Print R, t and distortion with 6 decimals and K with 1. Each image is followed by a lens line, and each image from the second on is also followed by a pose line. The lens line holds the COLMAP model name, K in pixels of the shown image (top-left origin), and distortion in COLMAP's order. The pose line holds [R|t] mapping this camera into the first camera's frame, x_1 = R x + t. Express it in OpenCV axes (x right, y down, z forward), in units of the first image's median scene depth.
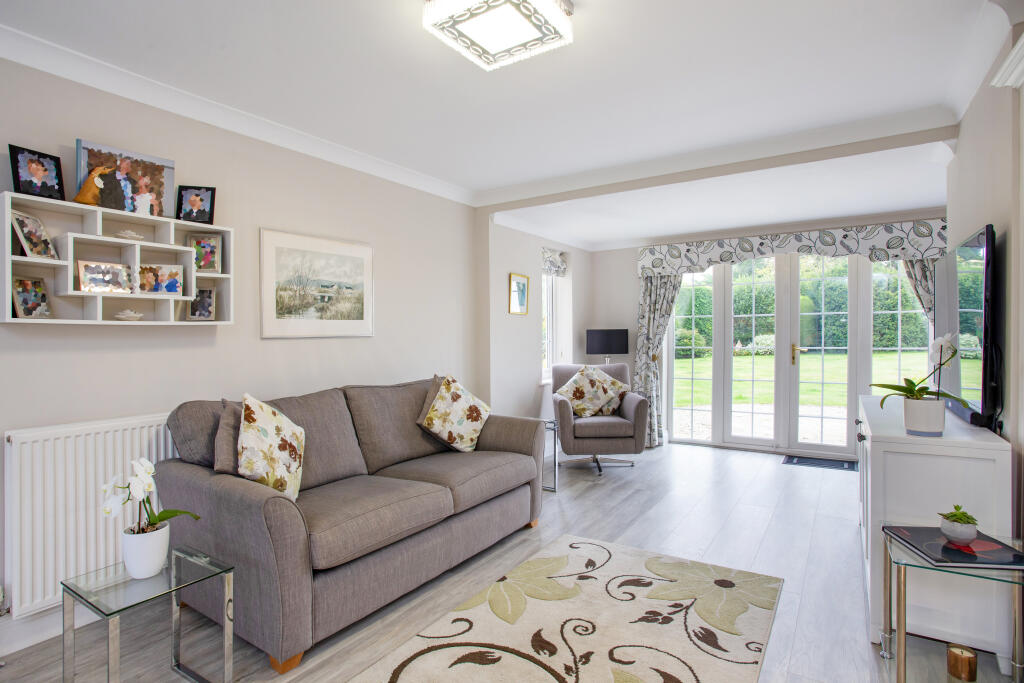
lens RADIAL K [[523.0, 0, 509.9], [0, 523.0, 332.4], [0, 0, 1]] dist [-0.007635, -0.000222]
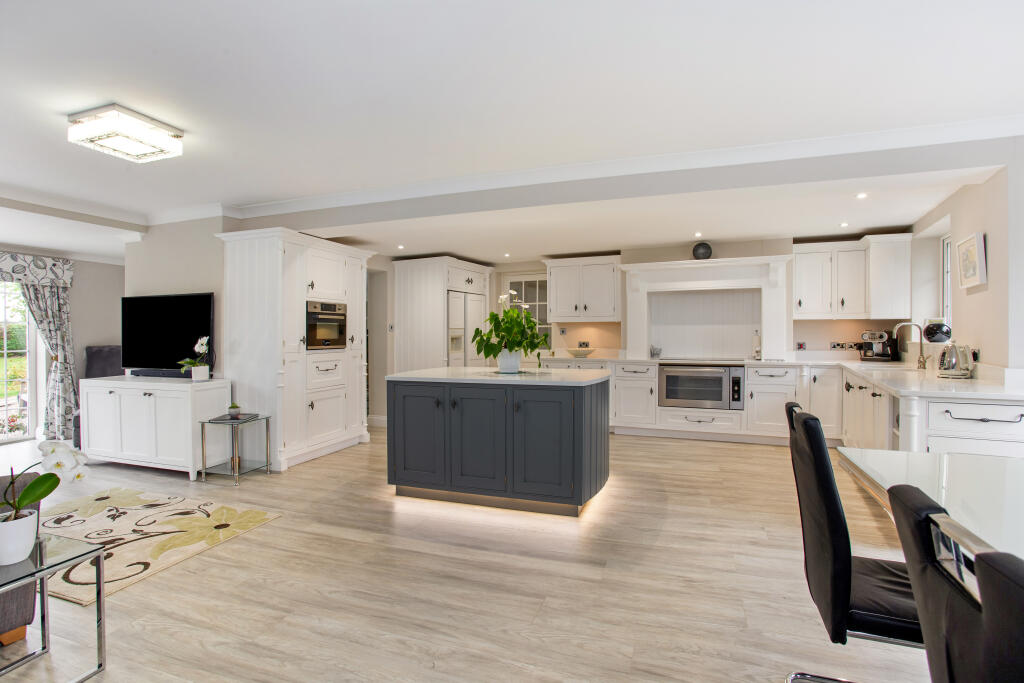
lens RADIAL K [[523.0, 0, 509.0], [0, 523.0, 341.5], [0, 0, 1]] dist [-0.007635, -0.000222]
pose [[-0.225866, -0.001818, 0.974157, -1.207424], [0.003484, 0.999990, 0.002674, 0.013169], [-0.974152, 0.003998, -0.225857, 0.150439]]
